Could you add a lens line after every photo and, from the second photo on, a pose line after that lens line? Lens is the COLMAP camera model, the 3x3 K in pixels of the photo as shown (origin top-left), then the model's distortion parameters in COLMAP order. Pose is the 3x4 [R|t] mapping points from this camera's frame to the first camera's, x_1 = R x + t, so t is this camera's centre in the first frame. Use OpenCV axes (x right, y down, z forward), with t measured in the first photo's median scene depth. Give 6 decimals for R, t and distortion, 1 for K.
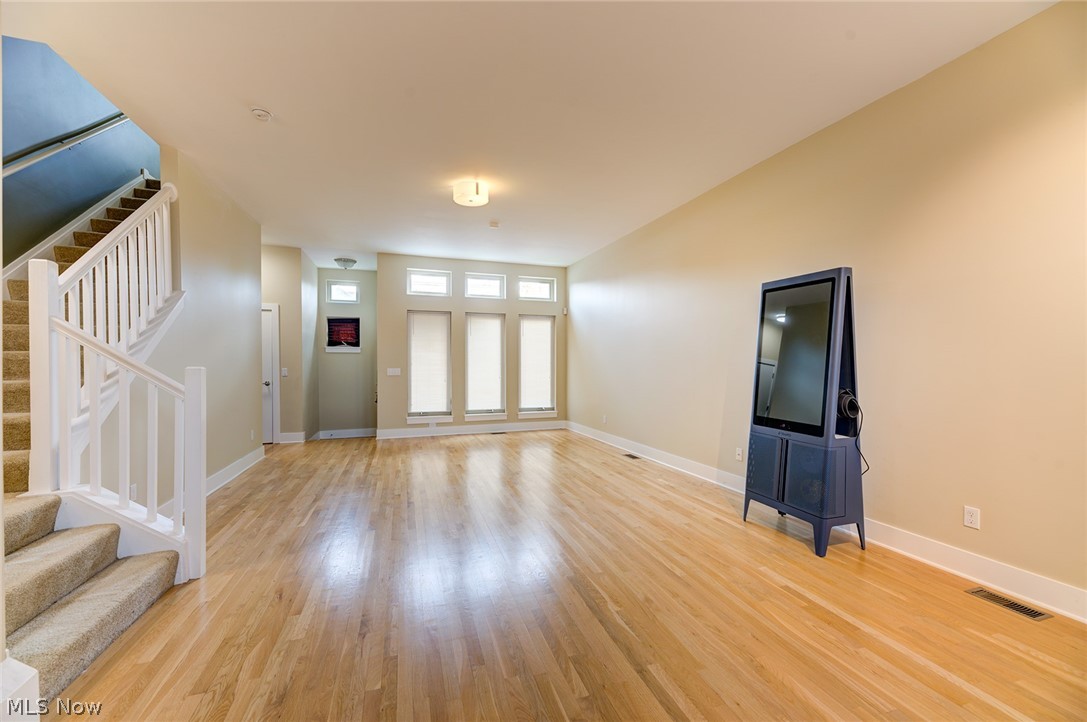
lens RADIAL K [[432.0, 0, 539.6], [0, 432.0, 365.0], [0, 0, 1]] dist [0.010619, -0.000500]
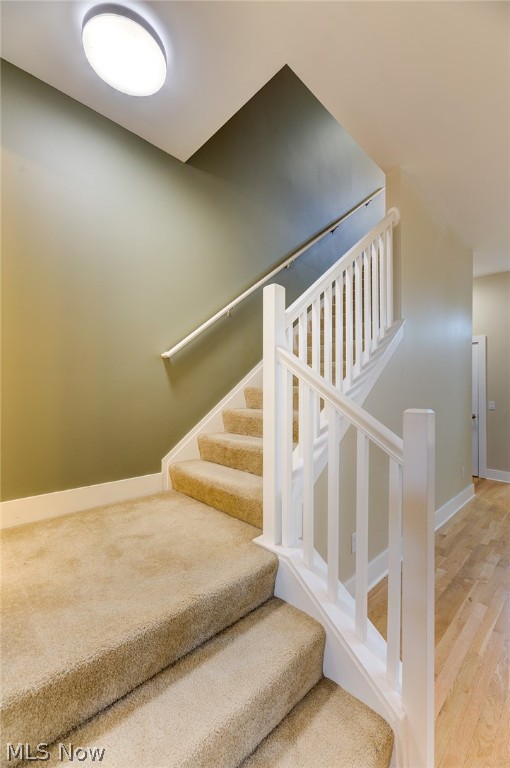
lens RADIAL K [[310.0, 0, 258.6], [0, 310.0, 392.5], [0, 0, 1]] dist [0.016308, -0.000875]
pose [[0.437305, 0.003995, -0.899304, -0.183014], [-0.011592, 0.999932, -0.001195, -0.005346], [0.899239, 0.010948, 0.437322, 0.223559]]
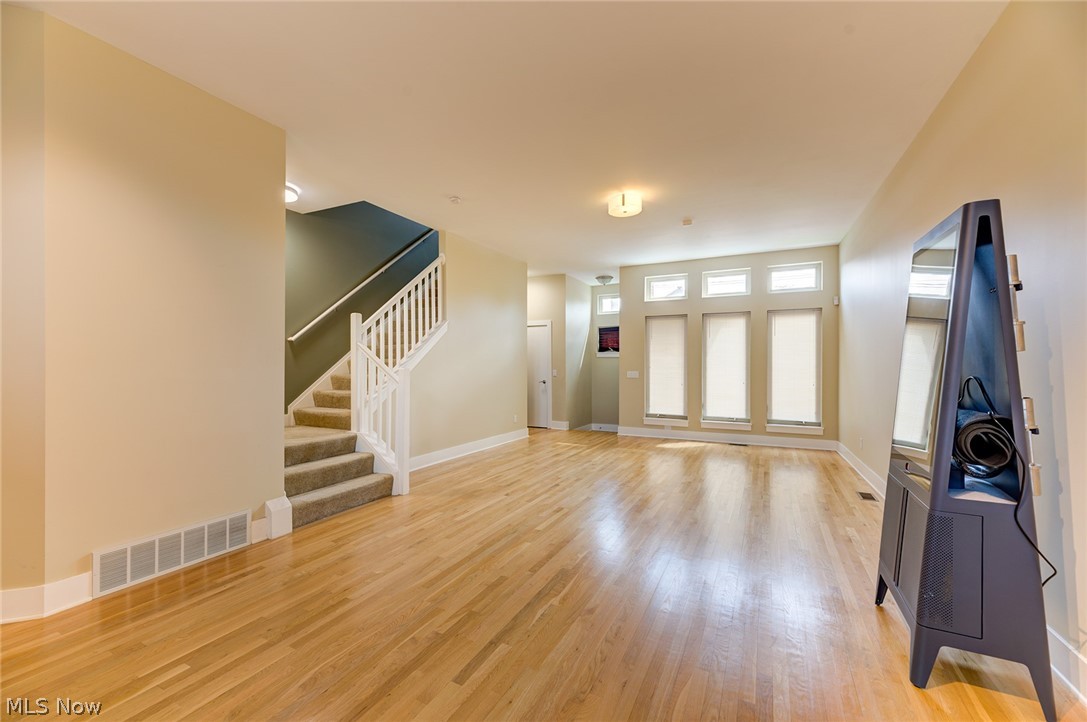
lens RADIAL K [[432.0, 0, 539.6], [0, 432.0, 365.0], [0, 0, 1]] dist [0.010619, -0.000500]
pose [[0.703102, 0.000988, -0.711088, 0.266714], [-0.006907, 0.999961, -0.005441, -0.000560], [0.711055, 0.008737, 0.703082, 0.071850]]
